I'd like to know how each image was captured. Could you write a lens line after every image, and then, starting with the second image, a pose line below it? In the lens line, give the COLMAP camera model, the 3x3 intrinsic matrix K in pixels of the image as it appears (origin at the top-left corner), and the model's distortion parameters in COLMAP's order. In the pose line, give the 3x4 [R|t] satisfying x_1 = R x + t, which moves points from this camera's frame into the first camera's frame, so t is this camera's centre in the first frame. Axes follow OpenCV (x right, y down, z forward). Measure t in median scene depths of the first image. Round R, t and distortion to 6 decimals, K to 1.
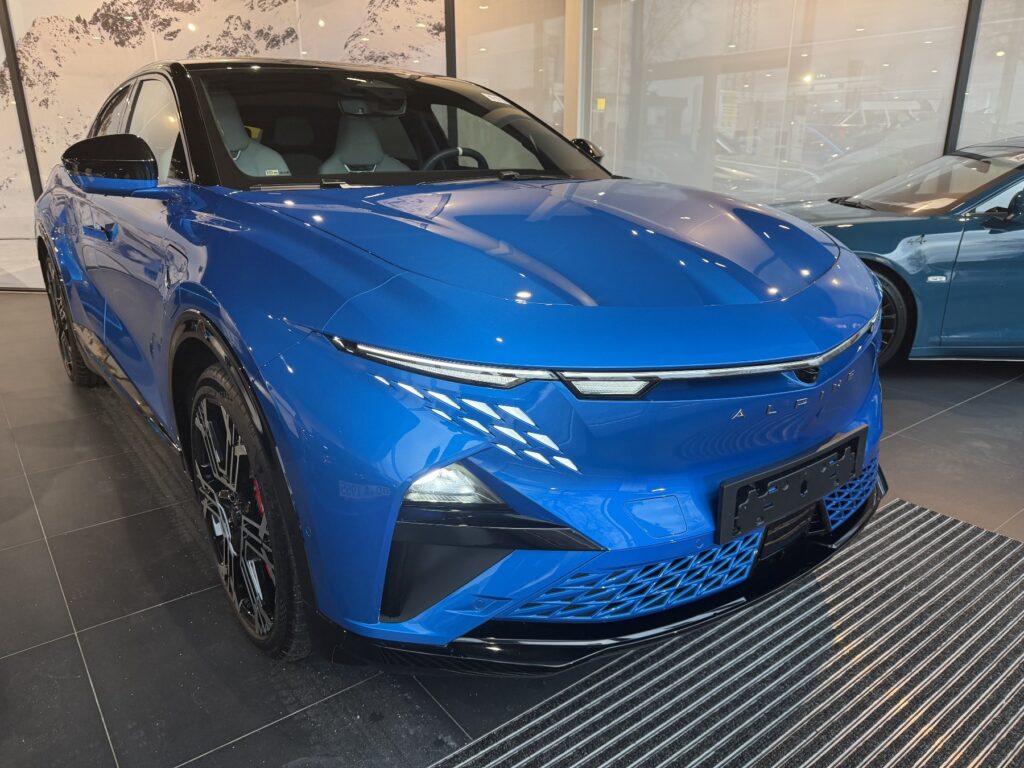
lens RADIAL K [[729.0, 0, 512.0], [0, 729.0, 384.0], [0, 0, 1]] dist [0.005668, 0.000574]
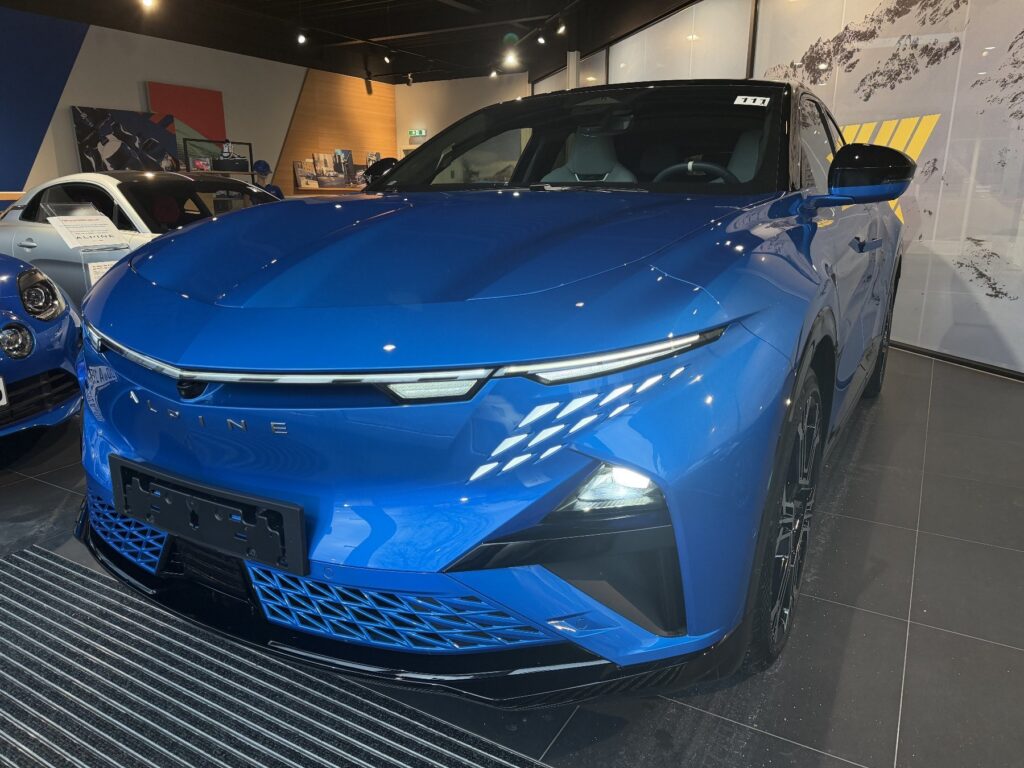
lens RADIAL K [[722.3, 0, 522.8], [0, 722.3, 400.6], [0, 0, 1]] dist [0.022978, -0.030911]
pose [[0.387110, 0.257792, -0.885262, 1.129470], [-0.286050, 0.946324, 0.150488, -0.209988], [0.876539, 0.194974, 0.440073, 0.824326]]
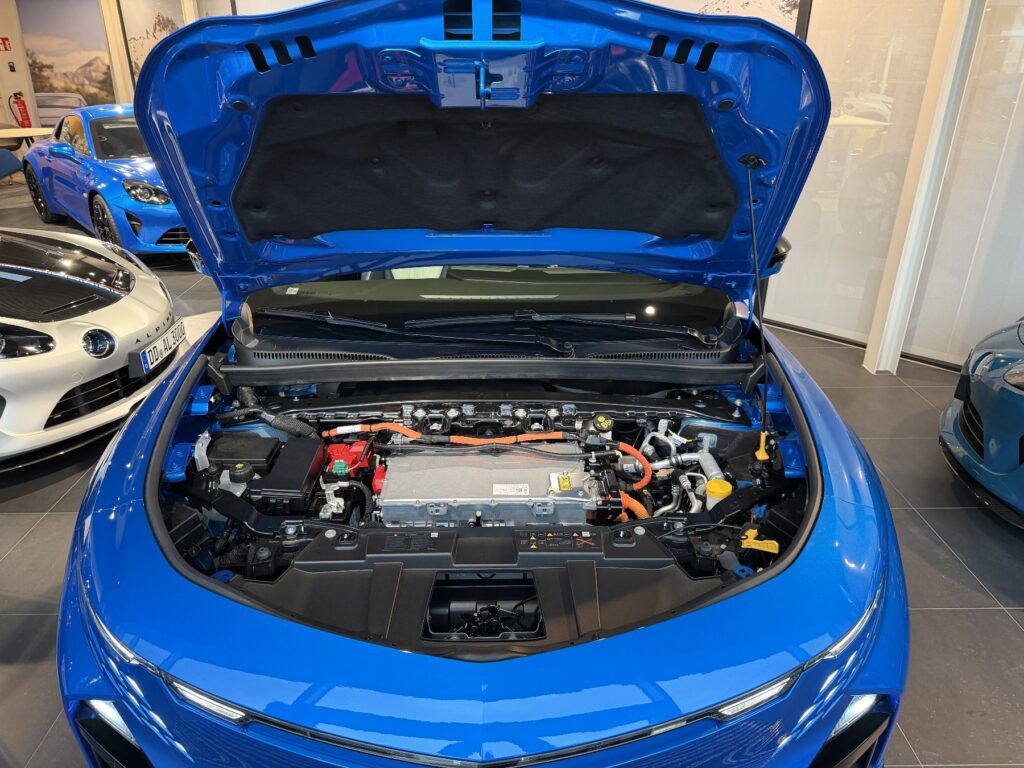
lens RADIAL K [[729.0, 0, 512.0], [0, 729.0, 384.0], [0, 0, 1]] dist [0.005668, 0.000574]
pose [[0.799563, 0.258310, -0.542194, 0.627795], [-0.191435, 0.965307, 0.177582, -0.467932], [0.569255, -0.038193, 0.821274, 0.342665]]
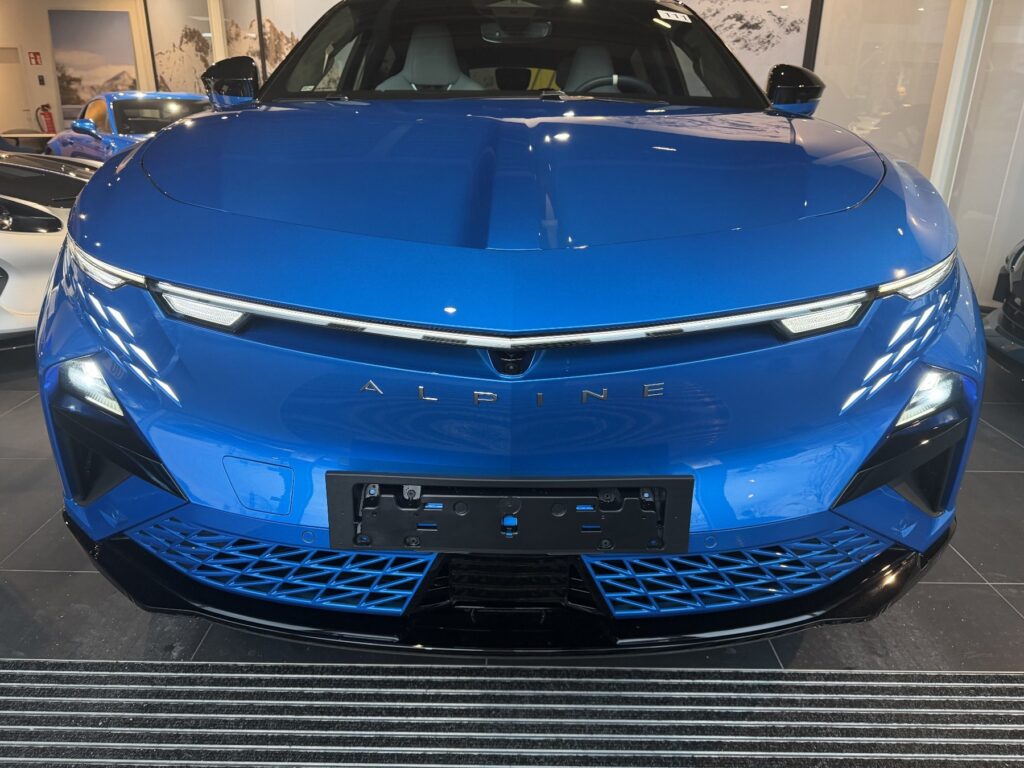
lens RADIAL K [[722.3, 0, 522.8], [0, 722.3, 400.6], [0, 0, 1]] dist [0.022978, -0.030911]
pose [[0.795935, 0.238130, -0.556580, 0.666437], [-0.206409, 0.971045, 0.120282, -0.051767], [0.569107, 0.019146, 0.822040, 0.394947]]
